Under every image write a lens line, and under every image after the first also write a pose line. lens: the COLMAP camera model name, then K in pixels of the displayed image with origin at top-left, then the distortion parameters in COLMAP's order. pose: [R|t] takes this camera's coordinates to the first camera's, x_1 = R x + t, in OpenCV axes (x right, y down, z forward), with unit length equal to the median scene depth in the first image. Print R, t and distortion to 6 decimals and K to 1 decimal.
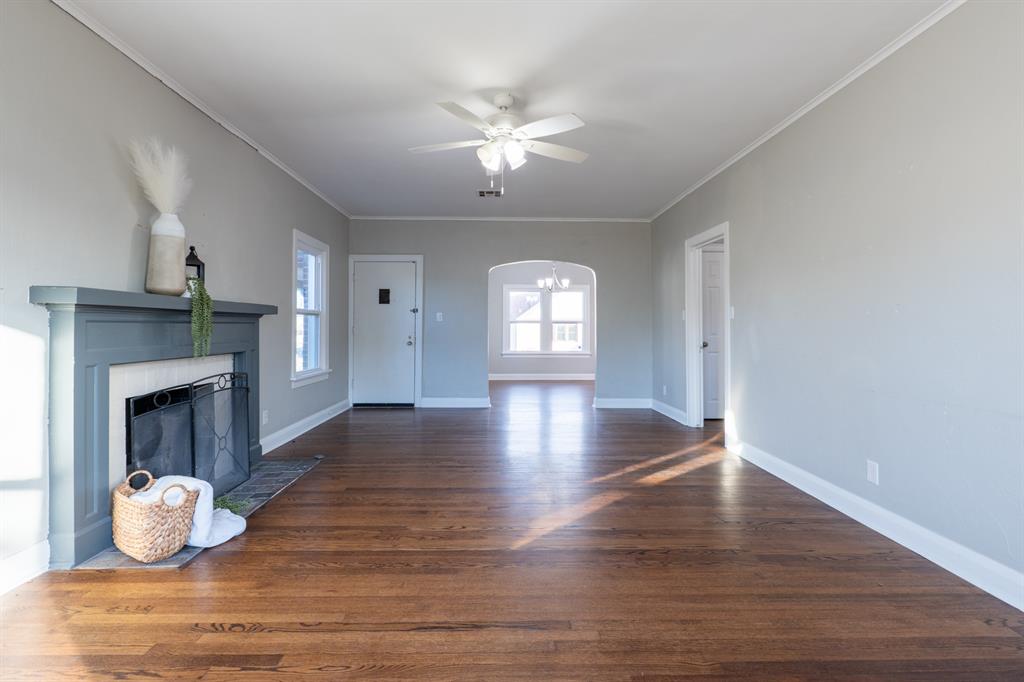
lens RADIAL K [[473.6, 0, 506.3], [0, 473.6, 318.3], [0, 0, 1]] dist [-0.008831, 0.000248]
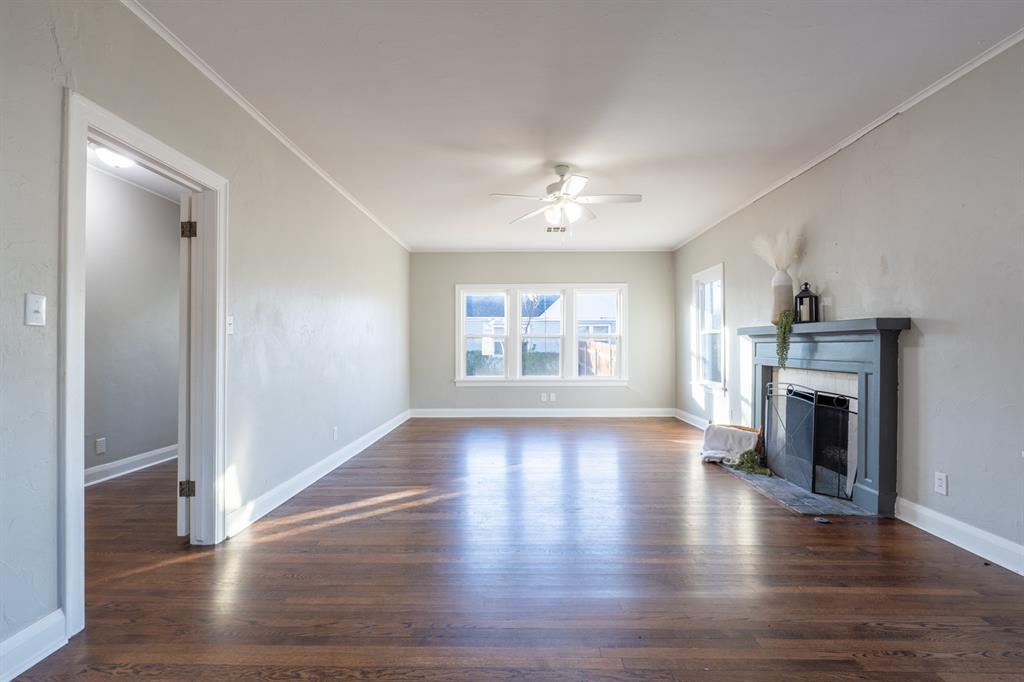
lens RADIAL K [[473.4, 0, 515.4], [0, 473.4, 339.2], [0, 0, 1]] dist [-0.011986, 0.000456]
pose [[-0.999798, 0.002434, 0.019962, 0.096971], [0.001812, 0.999514, -0.031118, 0.039392], [-0.020028, -0.031076, -0.999316, 2.291319]]
